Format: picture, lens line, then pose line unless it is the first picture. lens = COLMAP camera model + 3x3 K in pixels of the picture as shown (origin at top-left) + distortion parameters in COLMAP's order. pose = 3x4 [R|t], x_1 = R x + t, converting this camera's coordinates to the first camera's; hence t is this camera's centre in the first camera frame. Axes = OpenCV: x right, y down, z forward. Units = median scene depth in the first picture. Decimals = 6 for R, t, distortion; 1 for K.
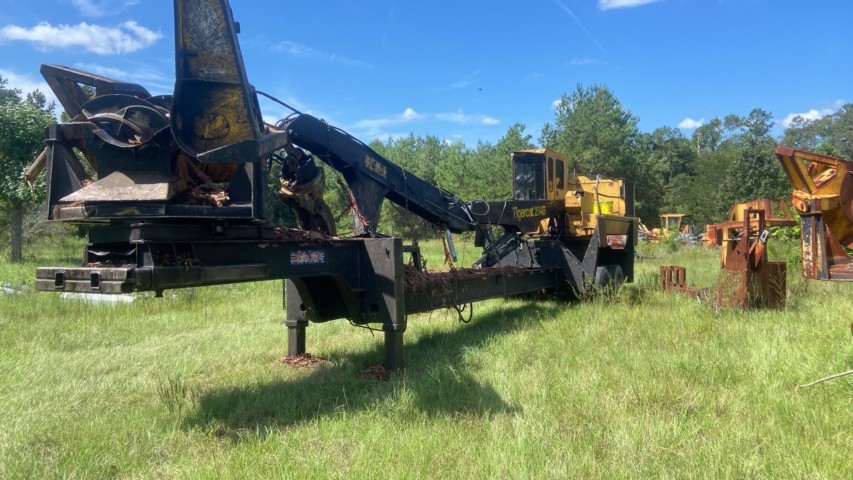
lens RADIAL K [[597.8, 0, 425.8], [0, 597.8, 223.5], [0, 0, 1]] dist [0.043191, -0.001024]
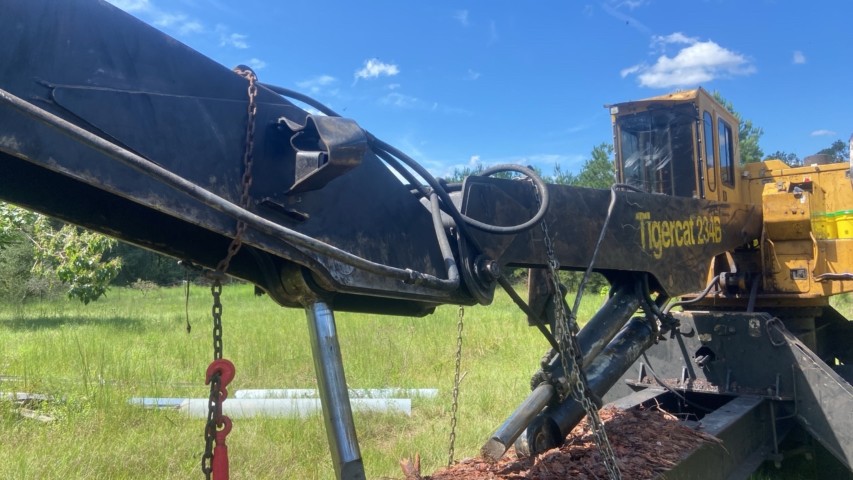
lens RADIAL K [[597.8, 0, 425.8], [0, 597.8, 223.5], [0, 0, 1]] dist [0.043191, -0.001024]
pose [[0.990689, -0.023600, -0.134085, 0.072167], [0.013775, 0.997182, -0.073739, -0.000822], [0.135448, 0.071205, 0.988223, 0.616738]]
